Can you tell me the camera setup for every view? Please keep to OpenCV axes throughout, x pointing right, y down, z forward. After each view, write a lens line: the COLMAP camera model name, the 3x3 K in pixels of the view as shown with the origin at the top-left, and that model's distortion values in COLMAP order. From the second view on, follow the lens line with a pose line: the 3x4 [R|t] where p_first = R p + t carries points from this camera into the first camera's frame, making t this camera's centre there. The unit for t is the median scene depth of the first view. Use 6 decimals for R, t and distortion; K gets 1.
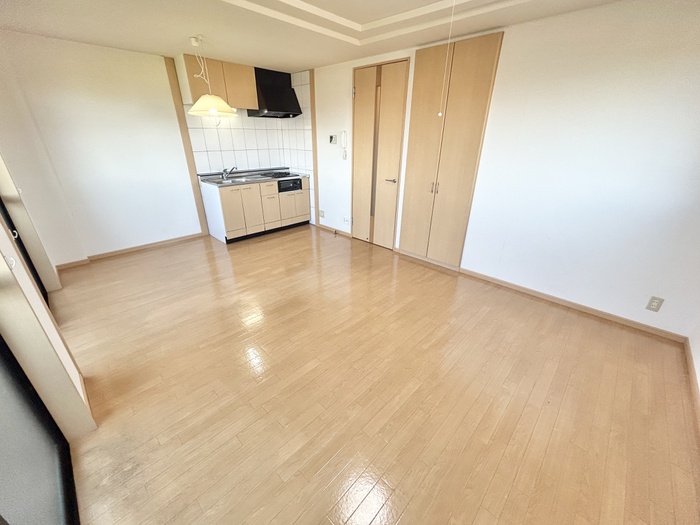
lens RADIAL K [[281.1, 0, 350.8], [0, 281.1, 260.9], [0, 0, 1]] dist [-0.001407, 0.000228]
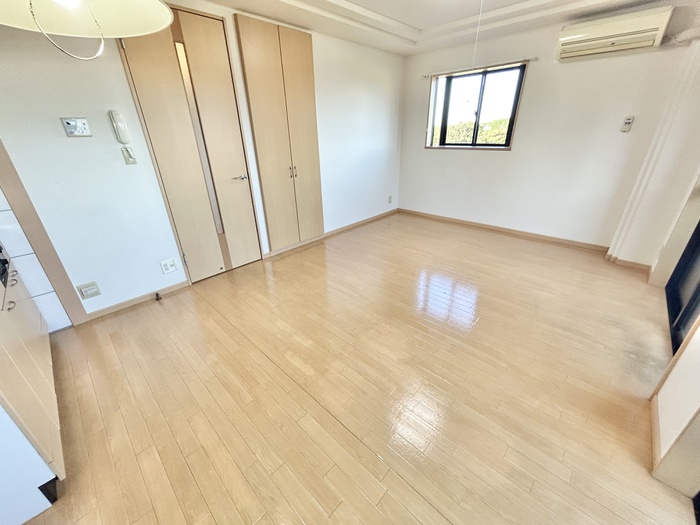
lens RADIAL K [[281.1, 0, 349.3], [0, 281.1, 262.0], [0, 0, 1]] dist [-0.001407, 0.000228]
pose [[-0.005914, -0.428407, 0.903567, -0.558310], [0.428246, 0.815445, 0.389429, -0.223821], [-0.903643, 0.389252, 0.178641, 0.560828]]
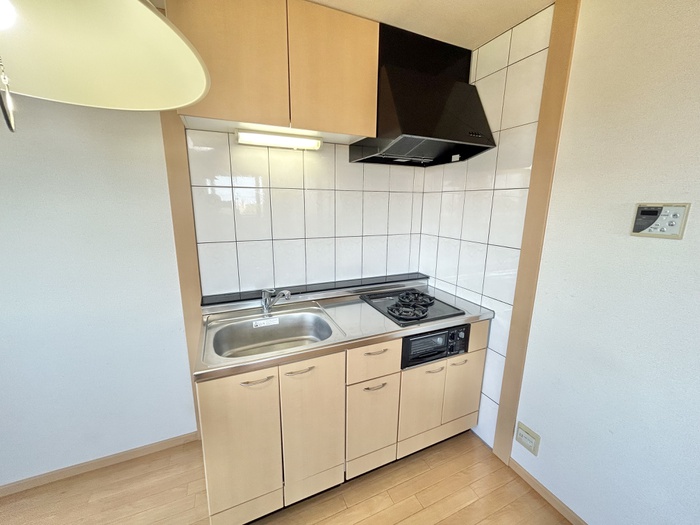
lens RADIAL K [[281.1, 0, 349.0], [0, 281.1, 262.9], [0, 0, 1]] dist [-0.001407, 0.000228]
pose [[0.926126, 0.076137, -0.369451, -0.205226], [-0.152253, 0.971543, -0.181446, -0.298514], [0.345123, 0.224292, 0.911364, 0.665320]]
